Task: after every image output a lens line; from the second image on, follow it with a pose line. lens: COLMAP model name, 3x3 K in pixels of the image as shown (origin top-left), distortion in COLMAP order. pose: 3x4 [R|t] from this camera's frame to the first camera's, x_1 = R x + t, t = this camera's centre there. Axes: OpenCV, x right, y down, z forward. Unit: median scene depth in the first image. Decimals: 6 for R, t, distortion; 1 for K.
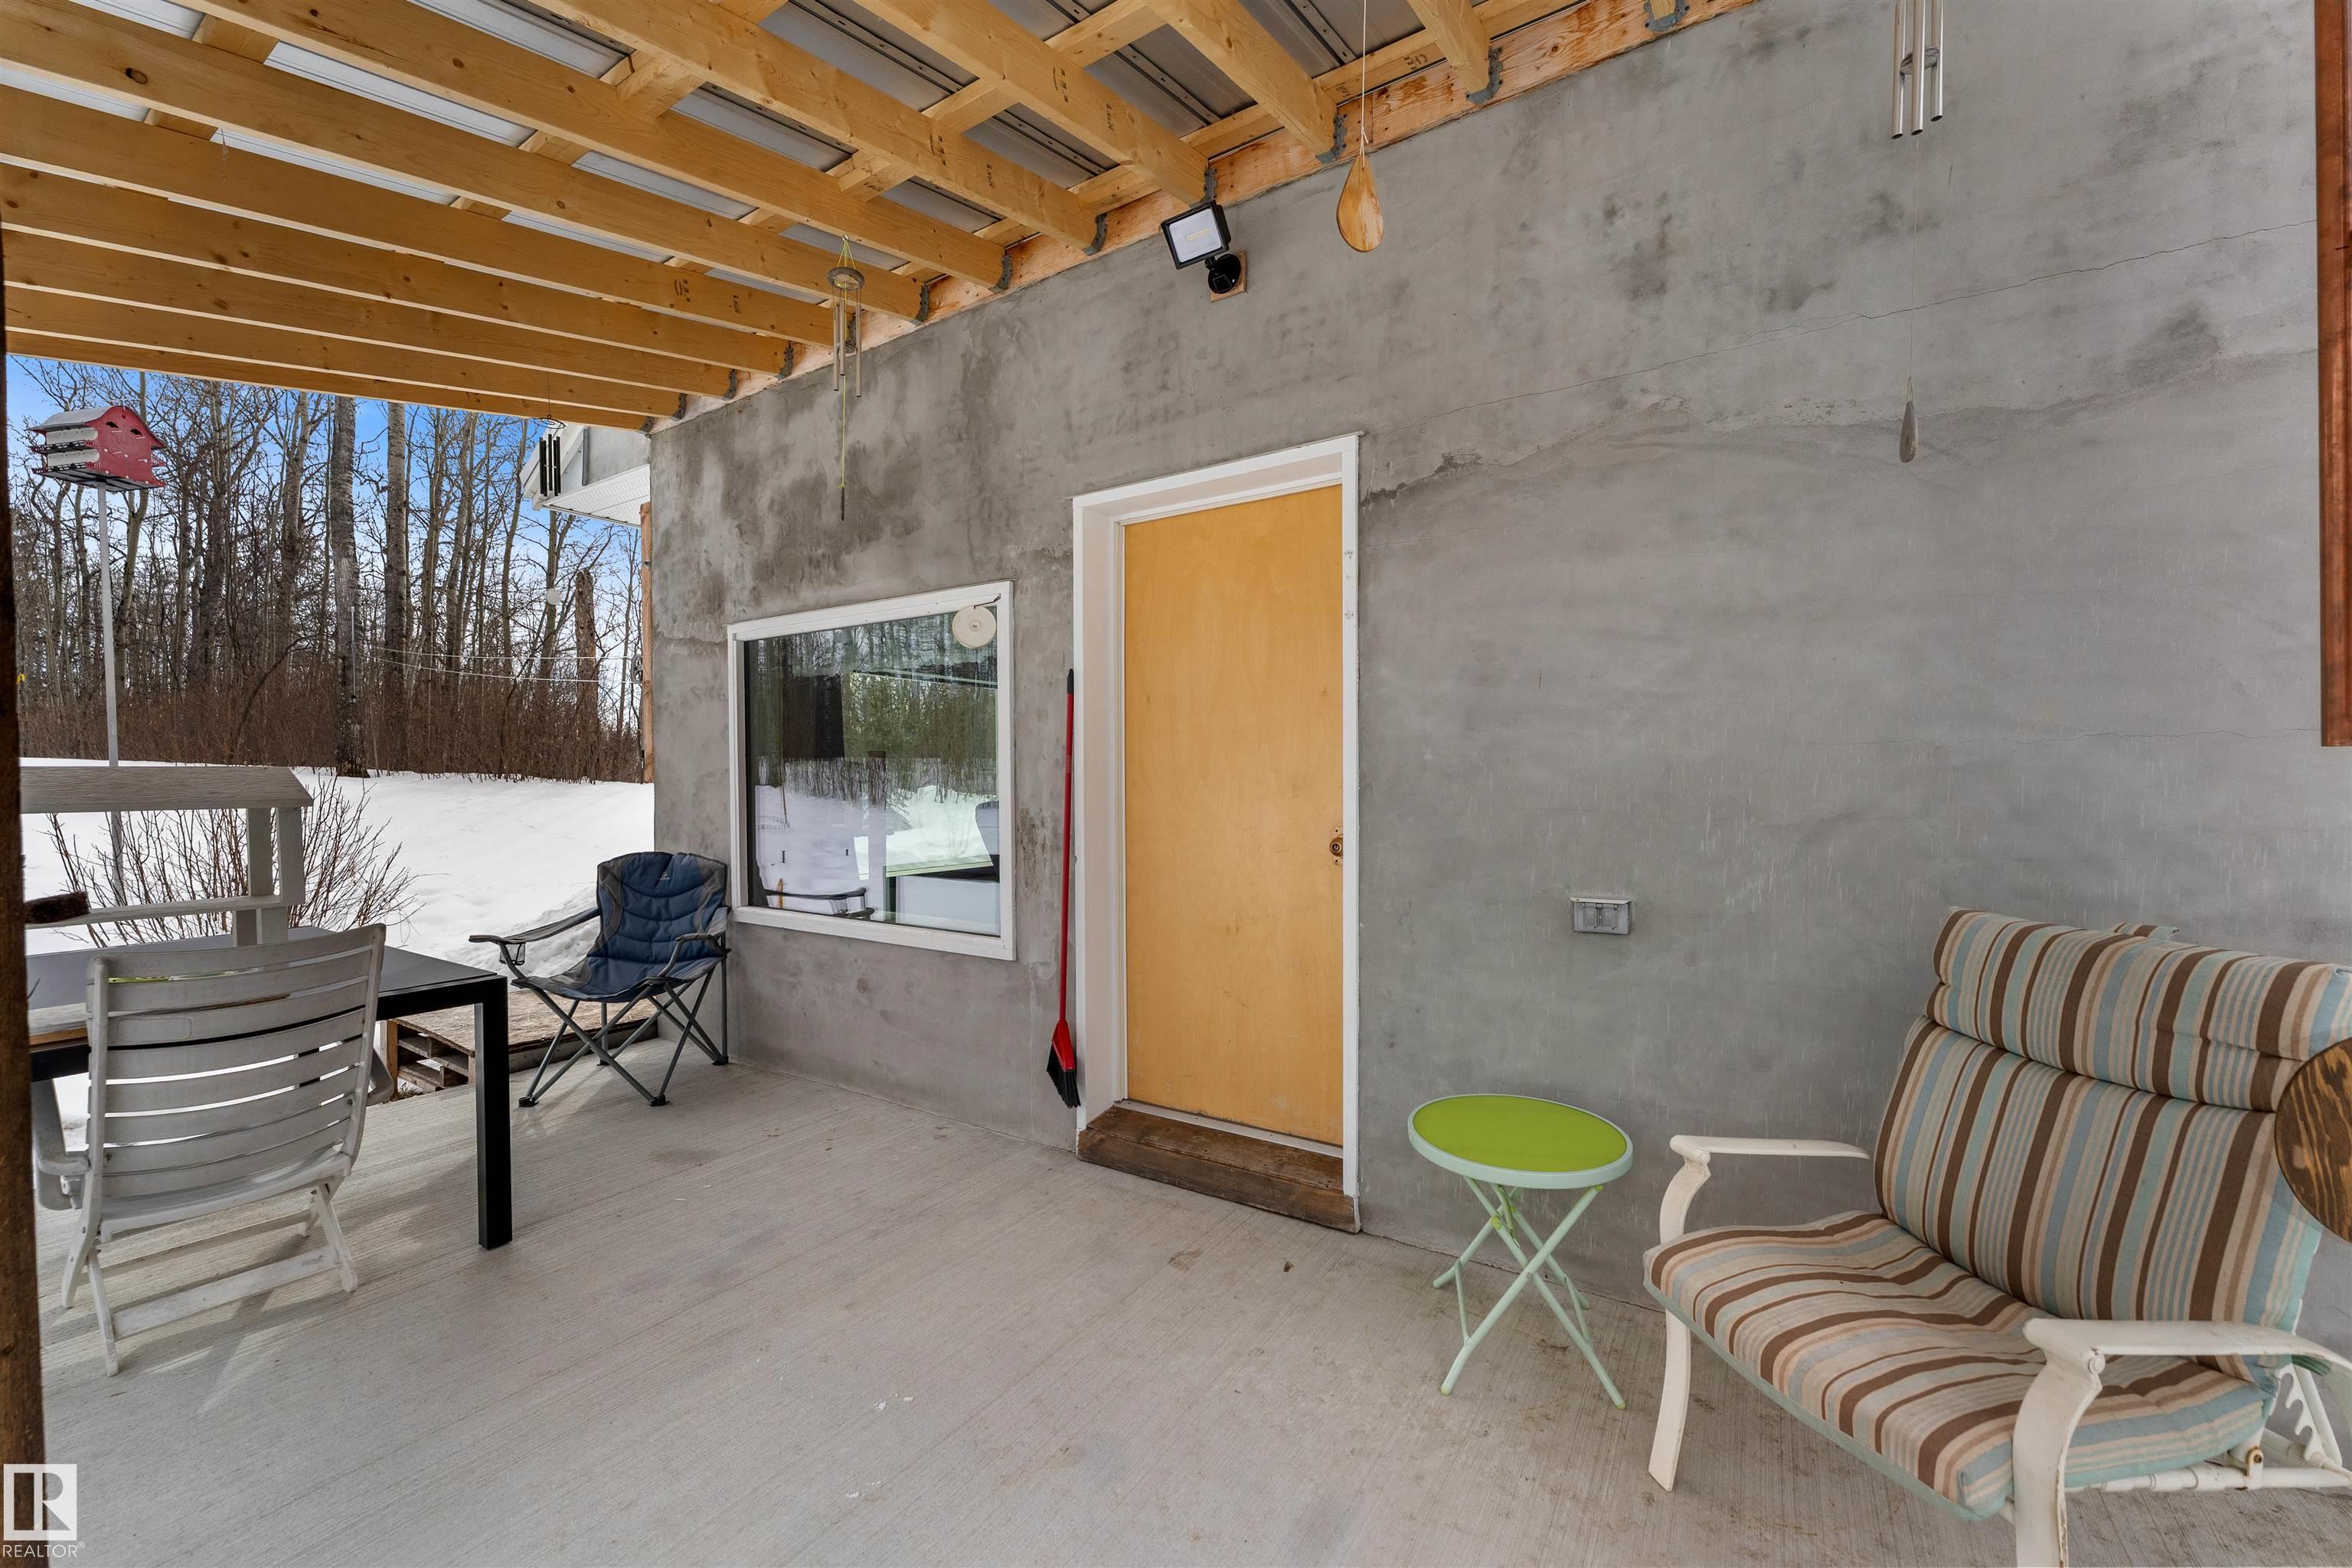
lens RADIAL K [[887.4, 0, 1182.1], [0, 887.4, 799.3], [0, 0, 1]] dist [0.000023, -0.000025]
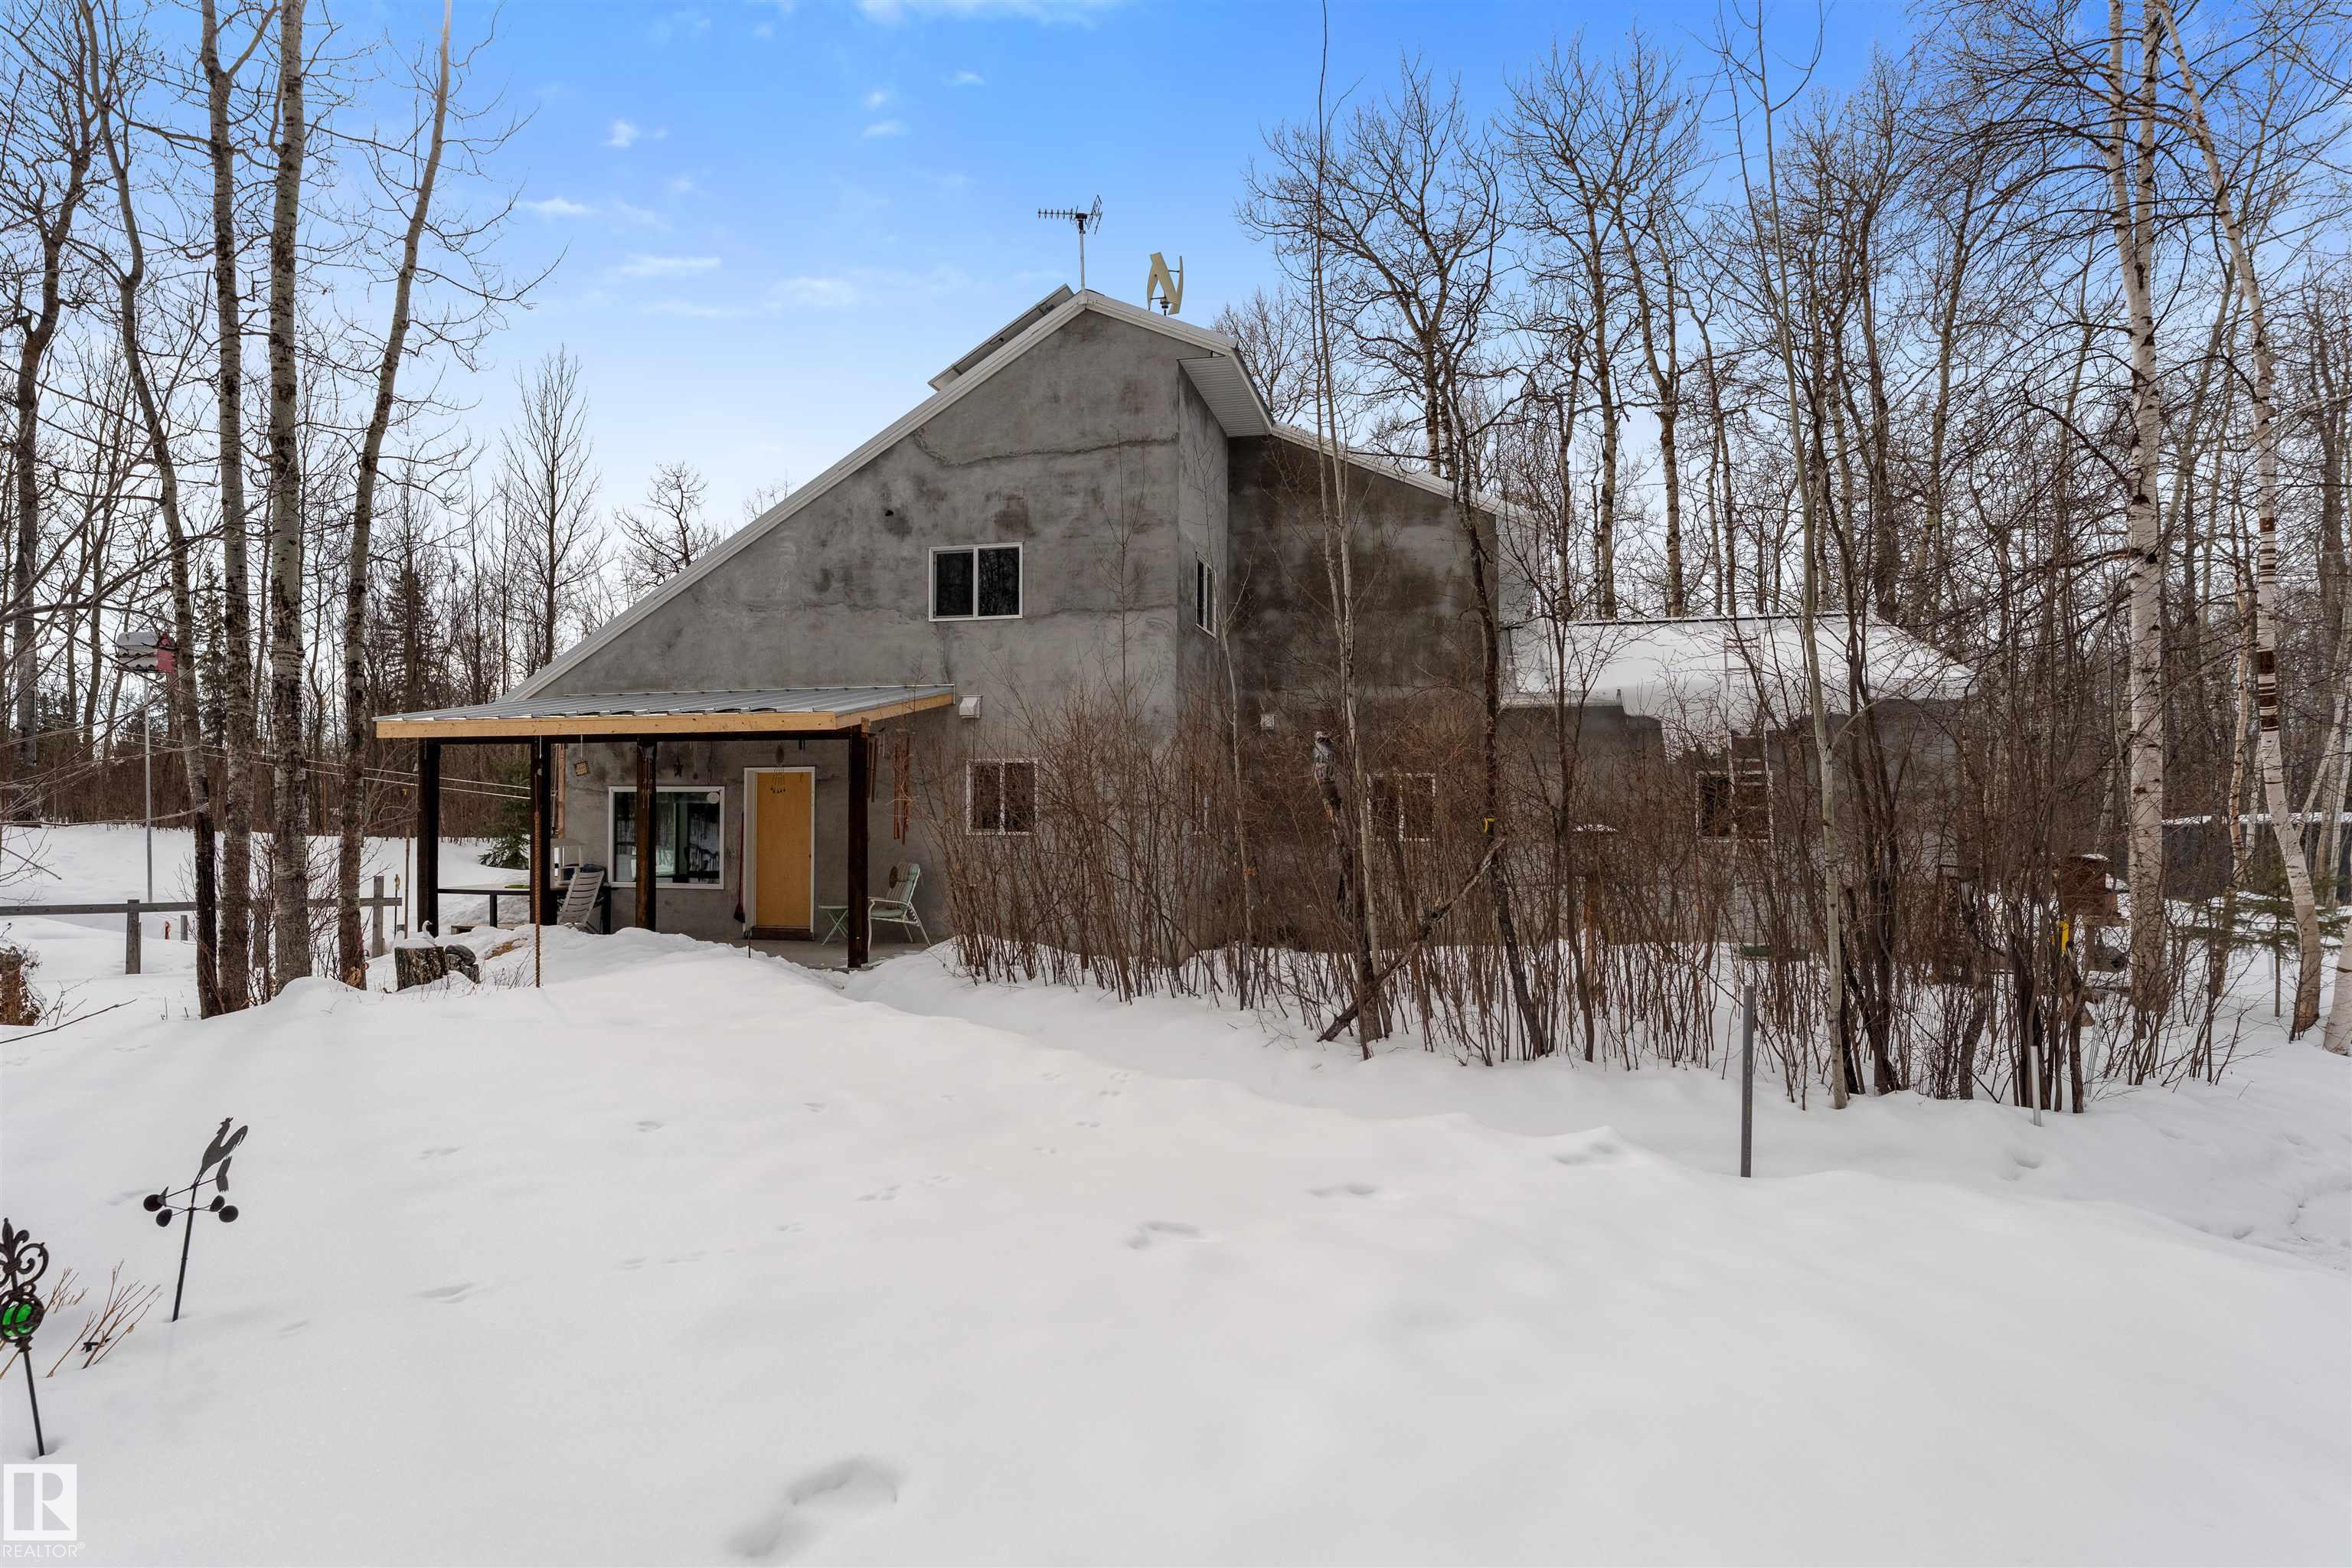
lens RADIAL K [[1281.9, 0, 1176.0], [0, 1281.9, 784.0], [0, 0, 1]] dist [0.004311, 0.001436]
pose [[0.943657, 0.012857, 0.330675, -0.184569], [0.002209, 0.998978, -0.045145, -0.011252], [-0.330918, 0.043332, 0.942664, -4.629235]]
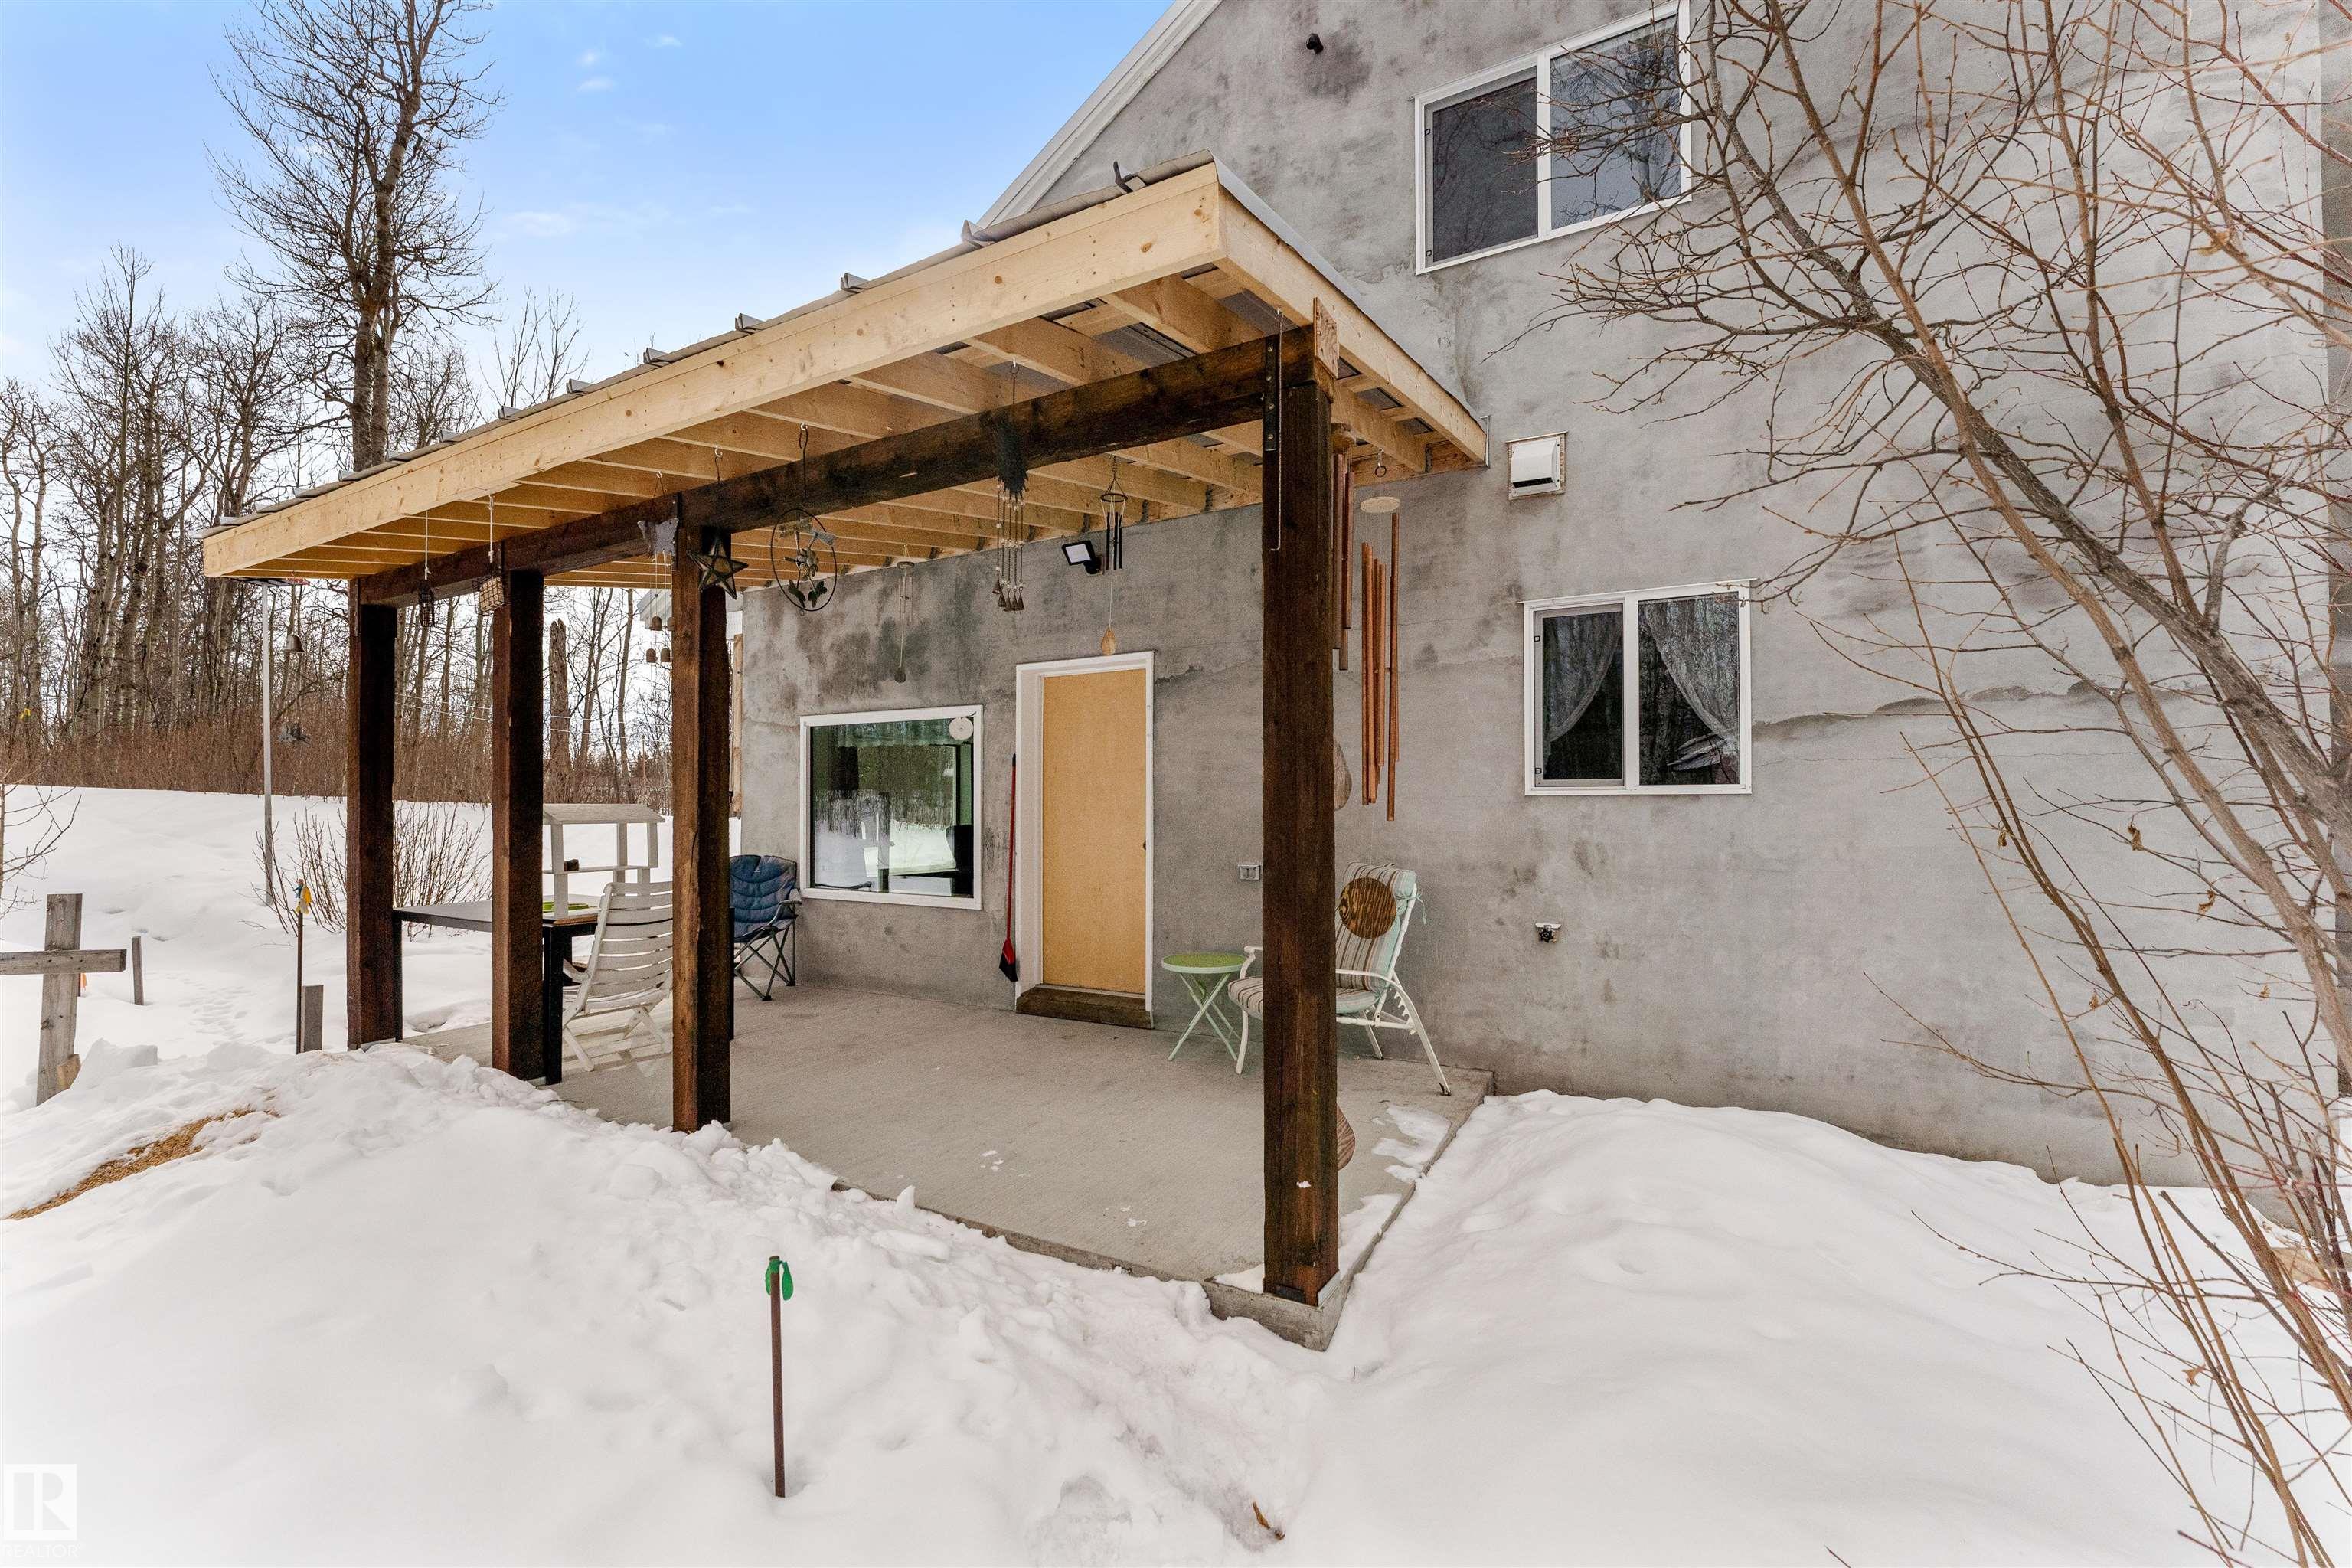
lens RADIAL K [[887.4, 0, 1182.1], [0, 887.4, 799.3], [0, 0, 1]] dist [0.000023, -0.000025]
pose [[0.996530, 0.005299, 0.083069, 0.072174], [-0.002501, 0.999427, -0.033754, 0.013470], [-0.083200, 0.033429, 0.995972, -0.880787]]
